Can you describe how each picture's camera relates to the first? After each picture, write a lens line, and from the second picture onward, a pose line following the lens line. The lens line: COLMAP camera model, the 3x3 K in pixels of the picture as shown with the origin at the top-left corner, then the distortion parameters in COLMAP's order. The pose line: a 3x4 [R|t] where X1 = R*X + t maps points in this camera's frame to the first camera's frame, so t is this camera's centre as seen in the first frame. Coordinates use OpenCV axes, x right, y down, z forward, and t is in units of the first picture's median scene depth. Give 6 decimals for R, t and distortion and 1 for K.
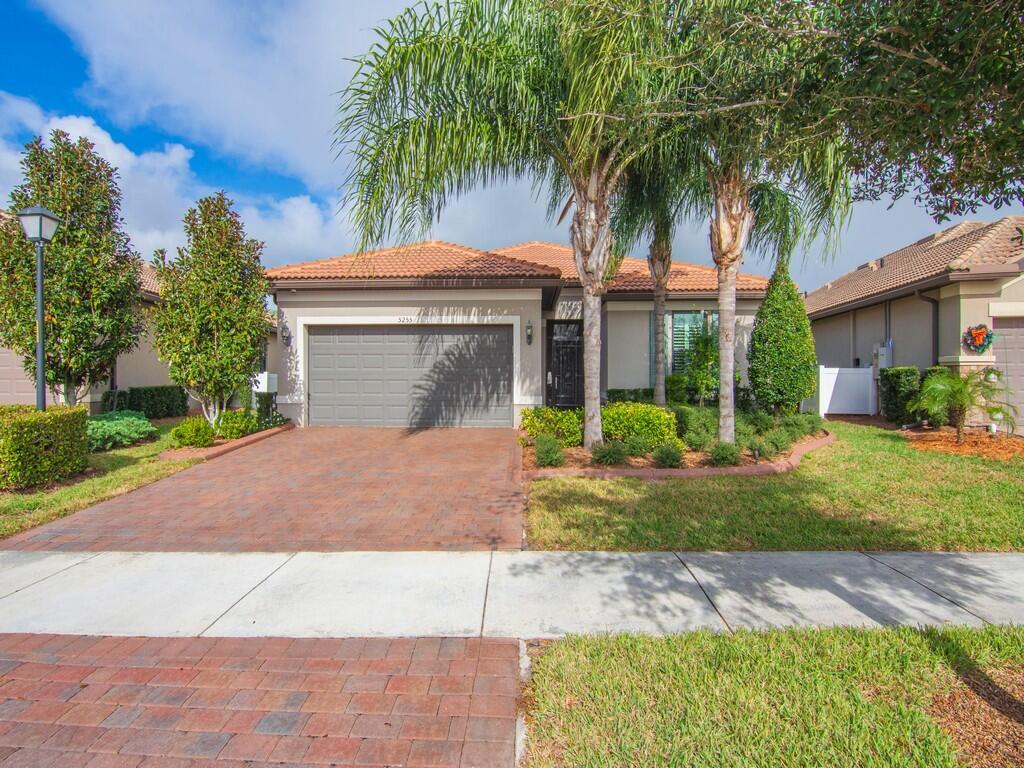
lens RADIAL K [[493.1, 0, 506.5], [0, 493.1, 384.7], [0, 0, 1]] dist [0.001987, -0.016813]
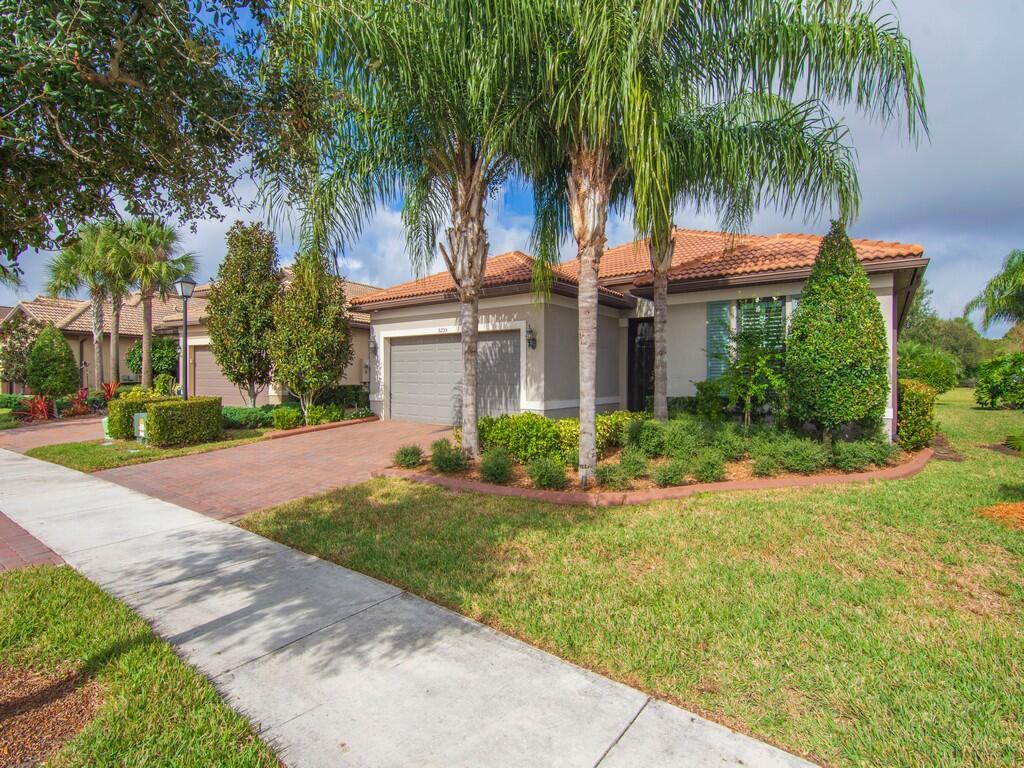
lens RADIAL K [[493.1, 0, 506.5], [0, 493.1, 384.7], [0, 0, 1]] dist [0.001987, -0.016813]
pose [[0.824629, 0.014276, -0.565494, 1.489141], [-0.013703, 0.999892, 0.005259, -0.037002], [0.565508, 0.003412, 0.824736, 0.416066]]
